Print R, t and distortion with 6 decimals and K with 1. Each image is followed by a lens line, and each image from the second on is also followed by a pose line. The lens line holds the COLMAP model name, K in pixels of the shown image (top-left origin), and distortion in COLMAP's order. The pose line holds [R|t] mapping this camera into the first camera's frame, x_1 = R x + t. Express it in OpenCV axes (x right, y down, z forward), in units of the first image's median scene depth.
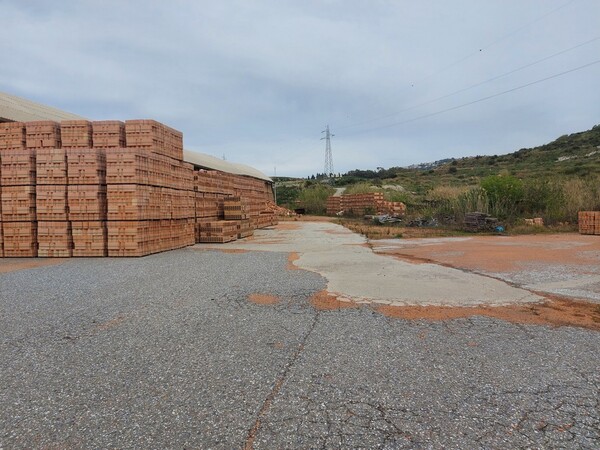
lens RADIAL K [[411.8, 0, 300.0], [0, 411.8, 225.0], [0, 0, 1]] dist [0.009500, 0.000297]
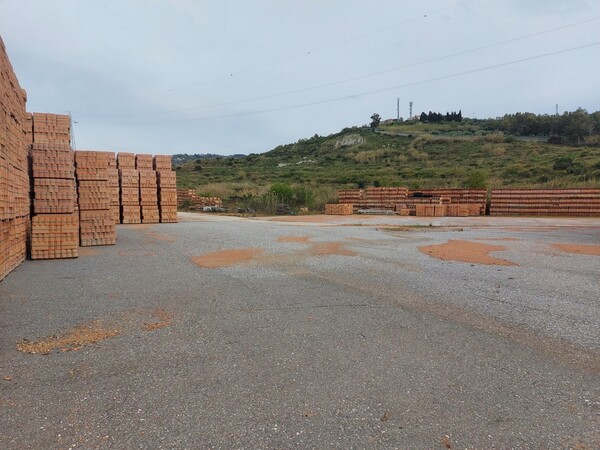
lens RADIAL K [[411.8, 0, 300.0], [0, 411.8, 225.0], [0, 0, 1]] dist [0.009500, 0.000297]
pose [[0.810357, -0.019085, 0.585626, -1.102215], [0.010914, 0.999788, 0.017480, 0.058517], [-0.585835, -0.007774, 0.810393, -1.083211]]
